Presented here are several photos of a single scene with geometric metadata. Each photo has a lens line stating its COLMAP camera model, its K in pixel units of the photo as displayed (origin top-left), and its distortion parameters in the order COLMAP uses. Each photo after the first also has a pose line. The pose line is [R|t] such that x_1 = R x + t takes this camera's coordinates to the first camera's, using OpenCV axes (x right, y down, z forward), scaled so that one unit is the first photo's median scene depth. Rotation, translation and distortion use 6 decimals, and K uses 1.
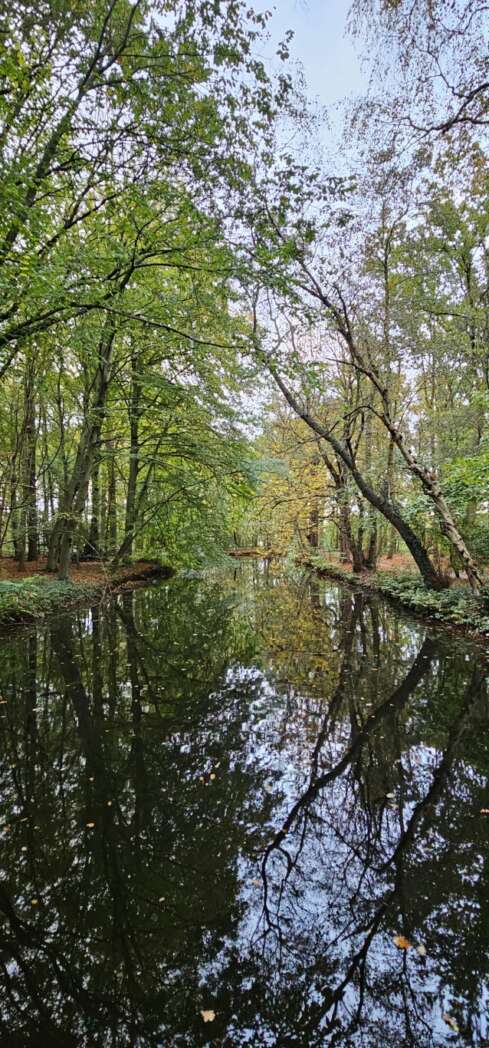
lens RADIAL K [[493.9, 0, 245.8], [0, 493.9, 527.2], [0, 0, 1]] dist [-0.003034, 0.002870]
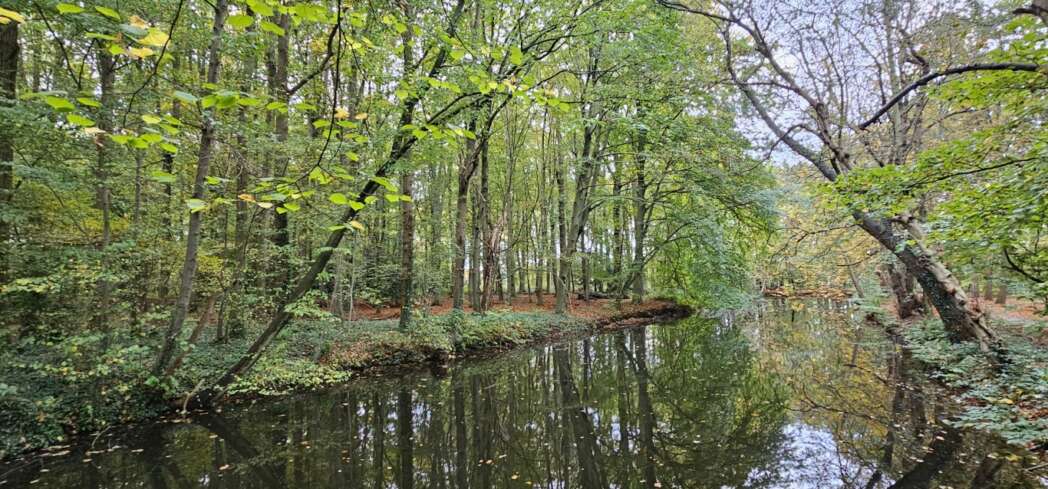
lens RADIAL K [[493.9, 0, 523.0], [0, 493.9, 251.2], [0, 0, 1]] dist [-0.003034, 0.002870]
pose [[0.848524, -0.031862, -0.528197, 0.263867], [0.016264, 0.999284, -0.034151, 0.001819], [0.528907, 0.020387, 0.848435, -0.005894]]
